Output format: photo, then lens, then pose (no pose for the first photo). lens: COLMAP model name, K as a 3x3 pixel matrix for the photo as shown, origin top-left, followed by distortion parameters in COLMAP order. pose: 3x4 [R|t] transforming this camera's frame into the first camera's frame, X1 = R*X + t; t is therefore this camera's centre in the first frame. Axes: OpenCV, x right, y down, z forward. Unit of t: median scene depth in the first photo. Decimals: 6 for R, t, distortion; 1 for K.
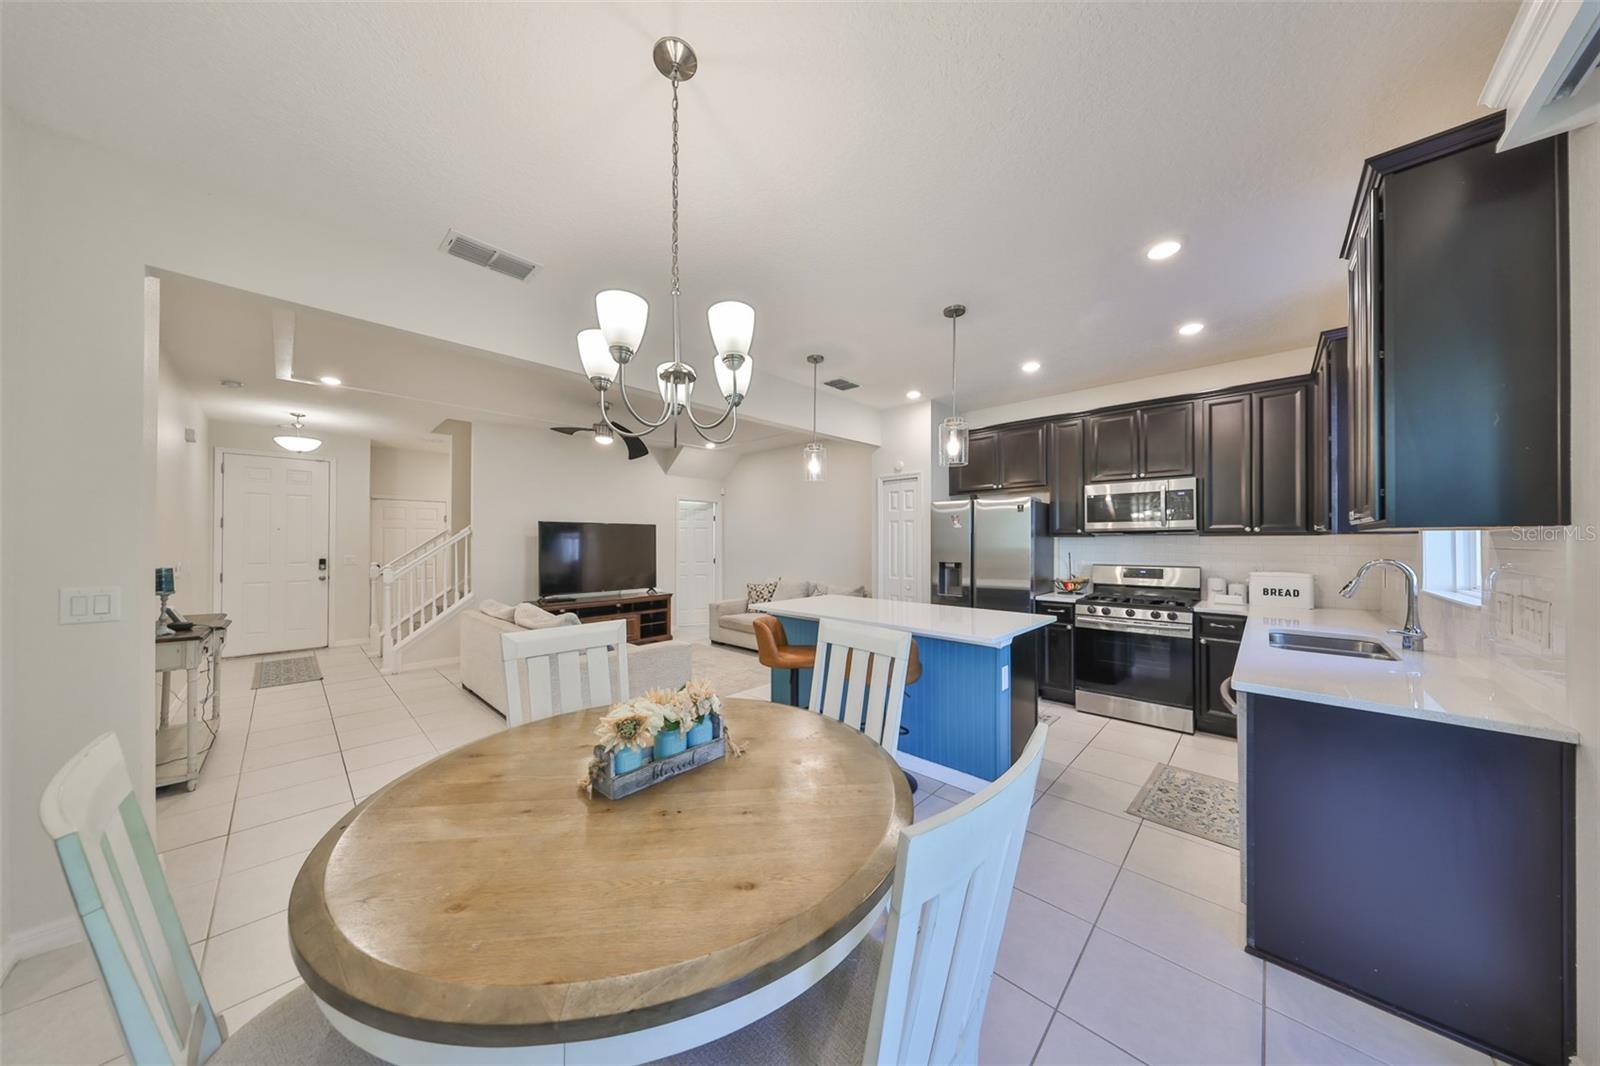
lens RADIAL K [[492.6, 0, 800.0], [0, 492.6, 538.4], [0, 0, 1]] dist [0.000769, 0.000034]
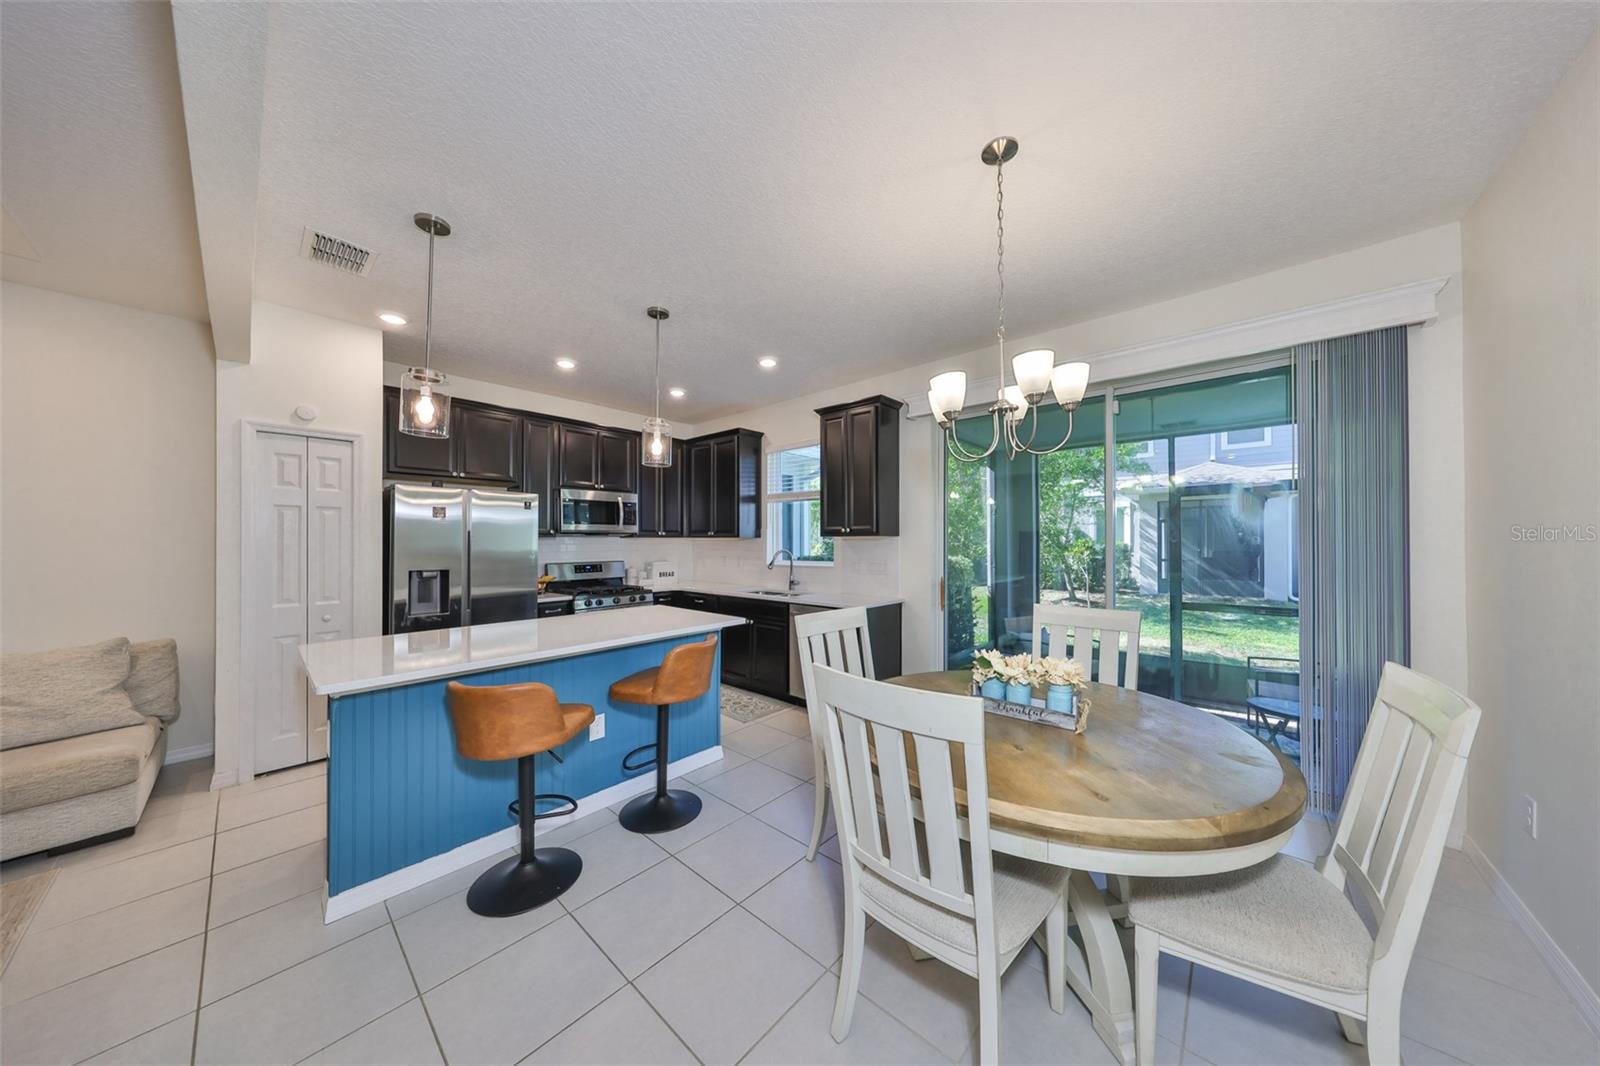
lens RADIAL K [[490.3, 0, 806.7], [0, 490.3, 538.6], [0, 0, 1]] dist [-0.000989, 0.000064]
pose [[-0.039136, 0.007053, 0.999209, -0.450435], [-0.005140, 0.999960, -0.007259, 0.004270], [-0.999221, -0.005420, -0.039098, 0.471360]]
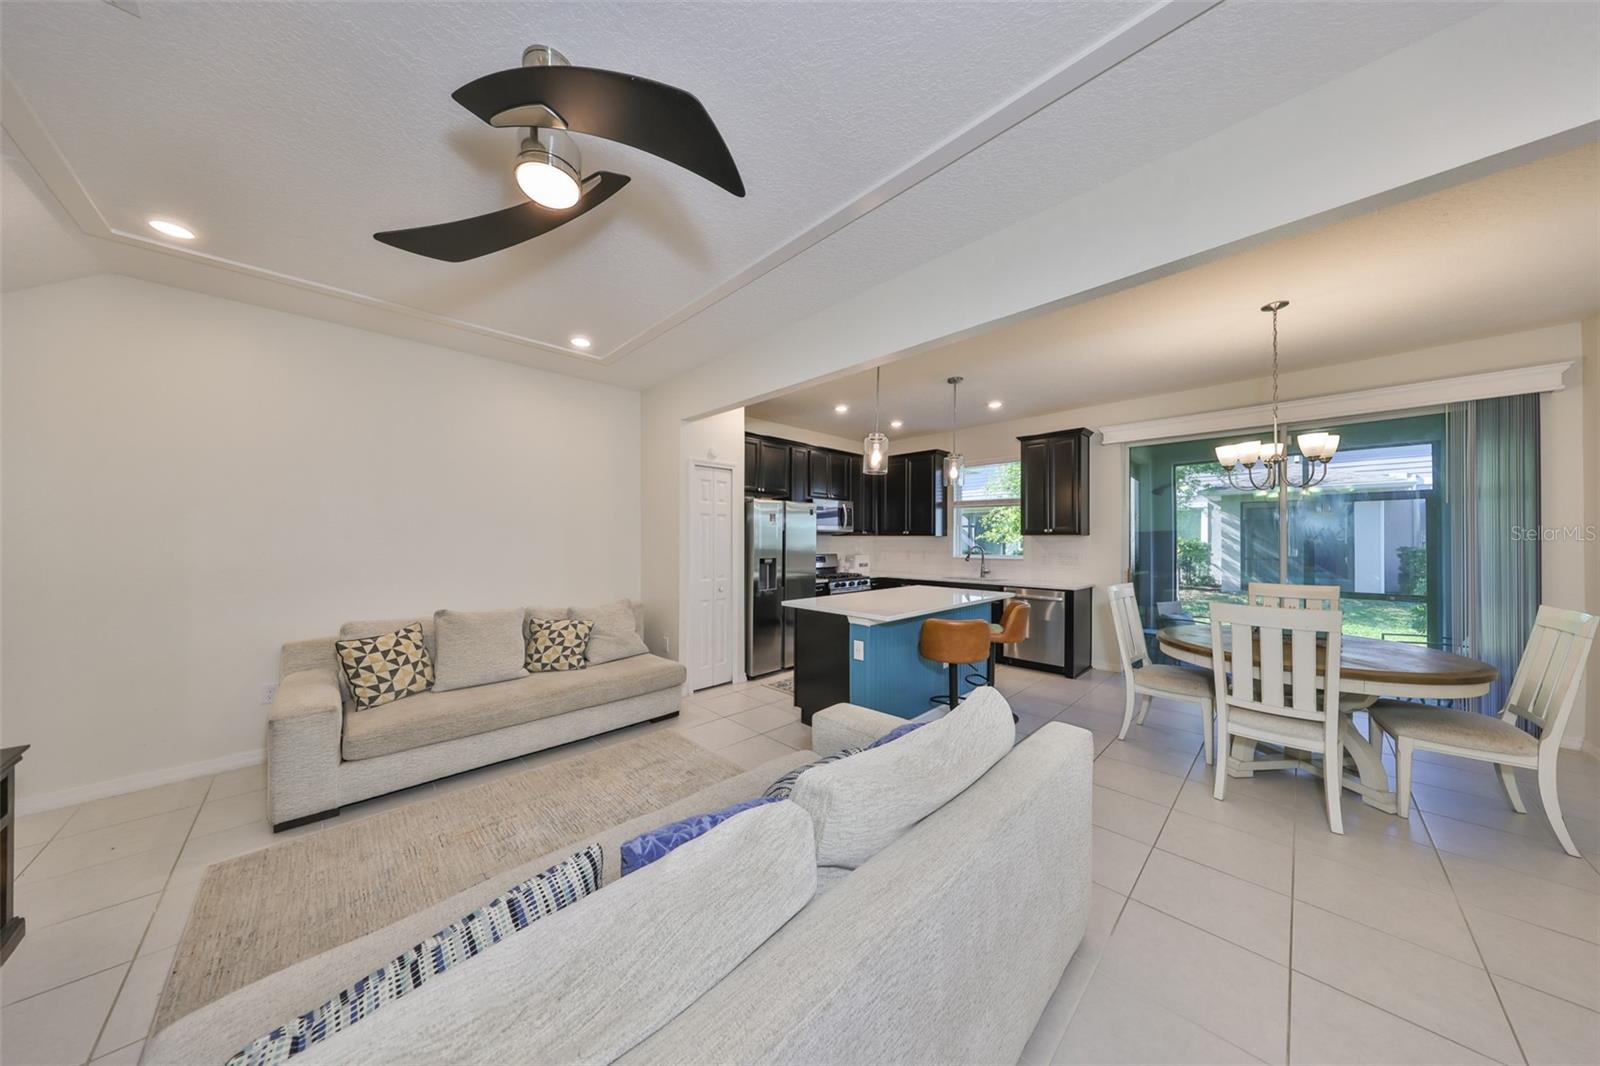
lens RADIAL K [[486.9, 0, 800.3], [0, 486.9, 536.6], [0, 0, 1]] dist [0.001225, 0.000030]
pose [[0.033799, 0.006488, 0.999408, -0.733764], [-0.008999, 0.999940, -0.006187, 0.008389], [-0.999388, -0.008784, 0.033856, 0.905677]]
